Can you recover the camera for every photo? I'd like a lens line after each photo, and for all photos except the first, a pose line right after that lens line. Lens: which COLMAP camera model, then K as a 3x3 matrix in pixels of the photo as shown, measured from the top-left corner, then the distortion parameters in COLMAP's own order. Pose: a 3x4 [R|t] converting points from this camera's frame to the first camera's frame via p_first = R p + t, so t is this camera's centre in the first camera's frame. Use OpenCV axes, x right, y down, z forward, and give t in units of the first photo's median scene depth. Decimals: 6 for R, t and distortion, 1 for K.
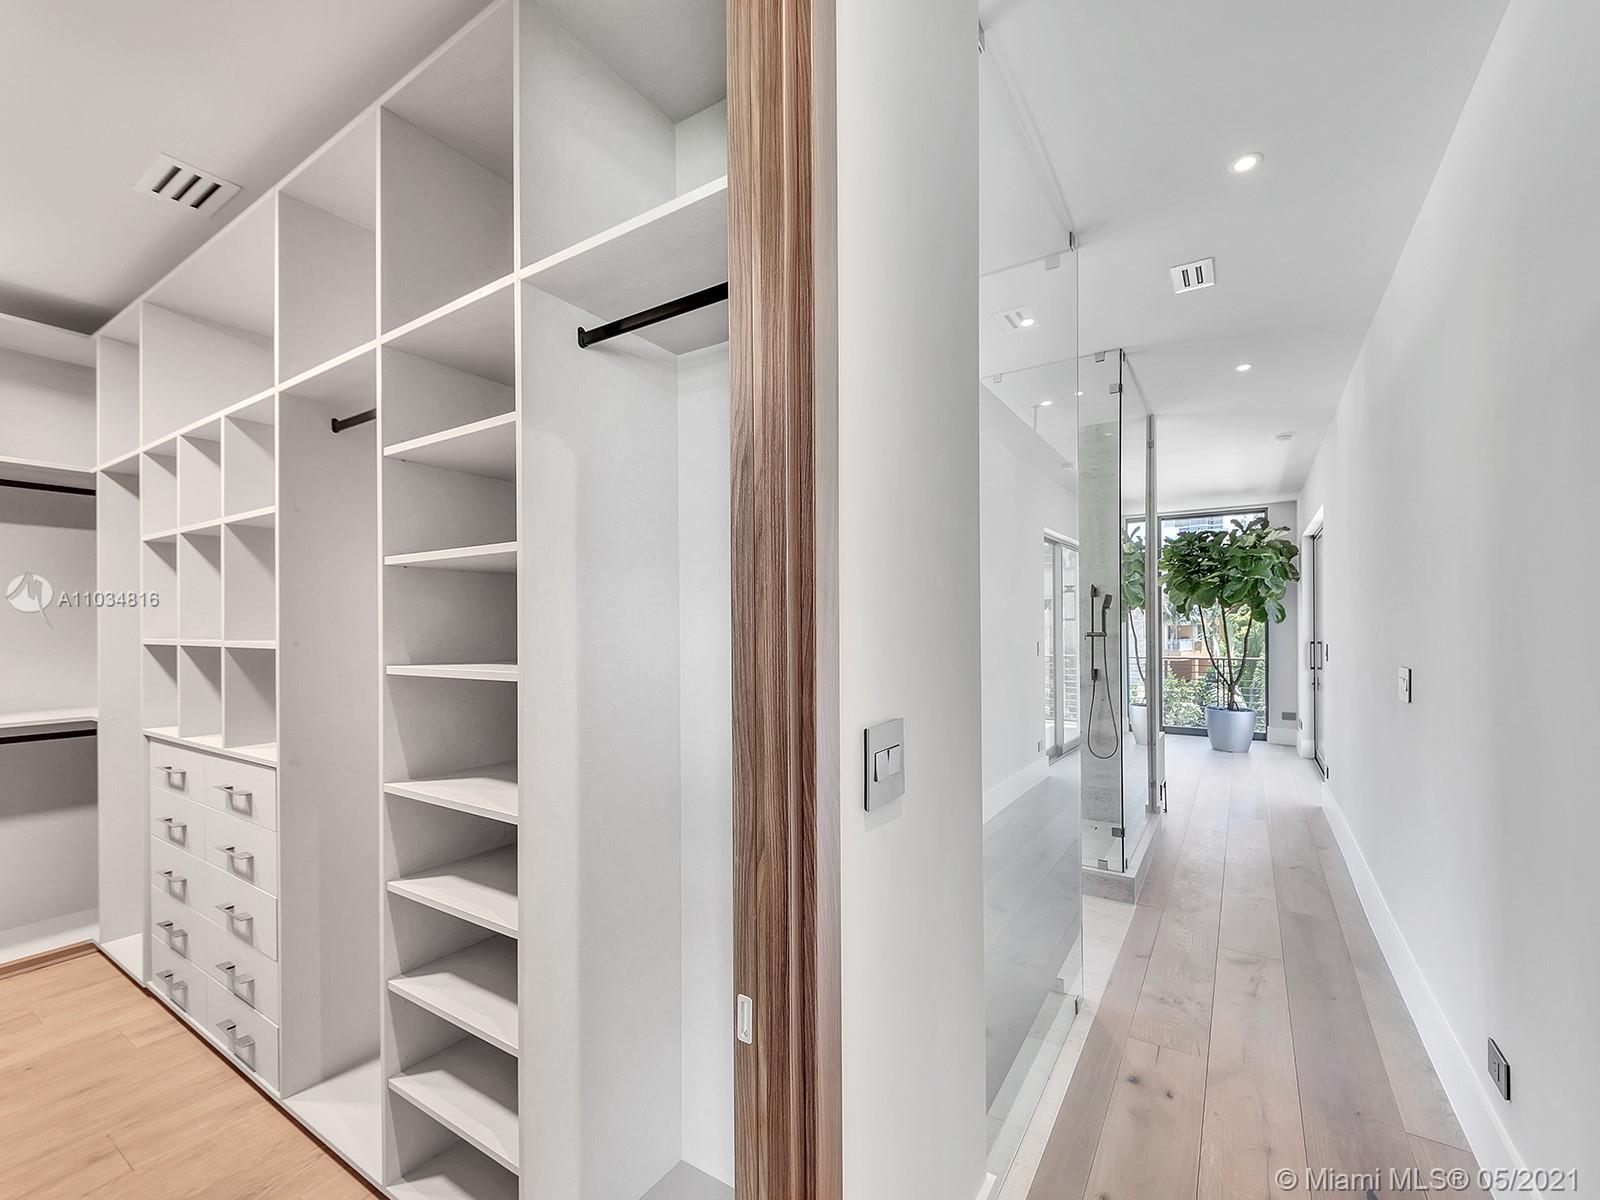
lens RADIAL K [[696.4, 0, 788.3], [0, 696.4, 617.4], [0, 0, 1]] dist [0.003468, -0.000054]
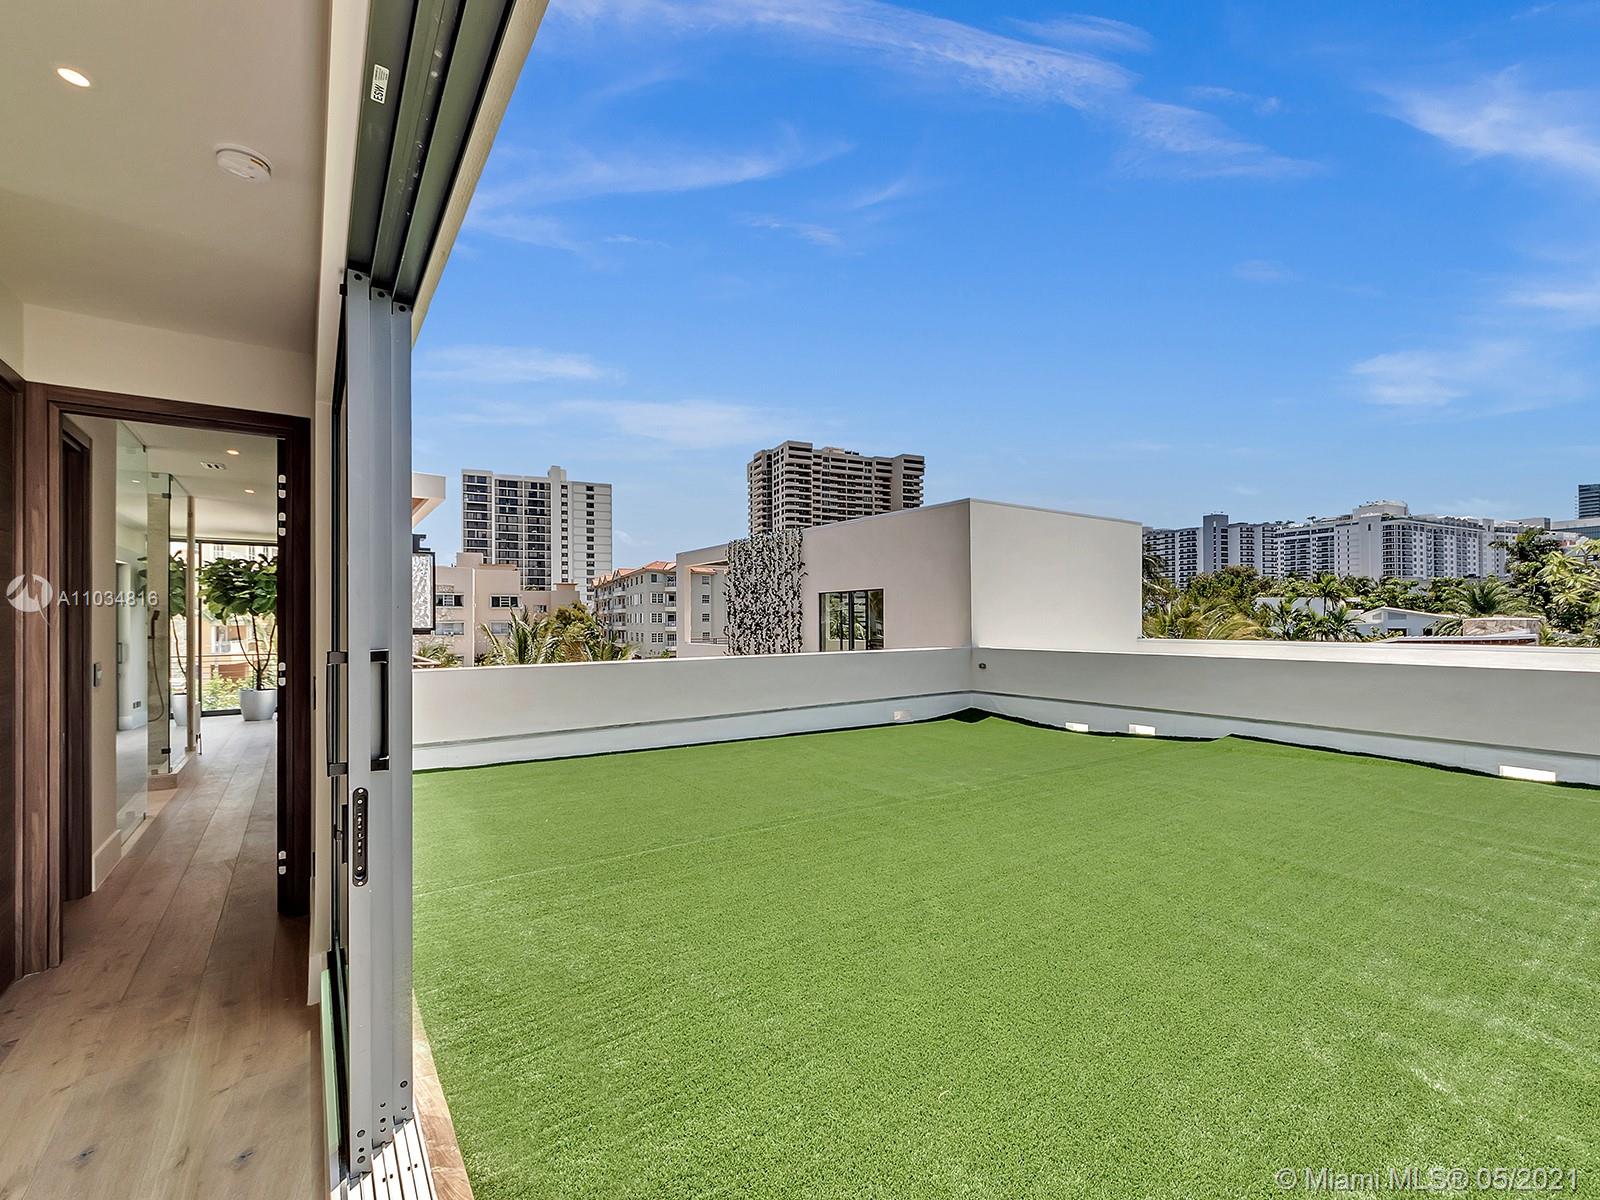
lens RADIAL K [[696.4, 0, 789.4], [0, 696.4, 615.0], [0, 0, 1]] dist [0.003468, -0.000054]
pose [[0.376102, 0.006763, 0.926553, -0.249222], [-0.003450, 0.999977, -0.005898, -0.011130], [-0.926572, -0.000978, 0.376117, -0.489363]]
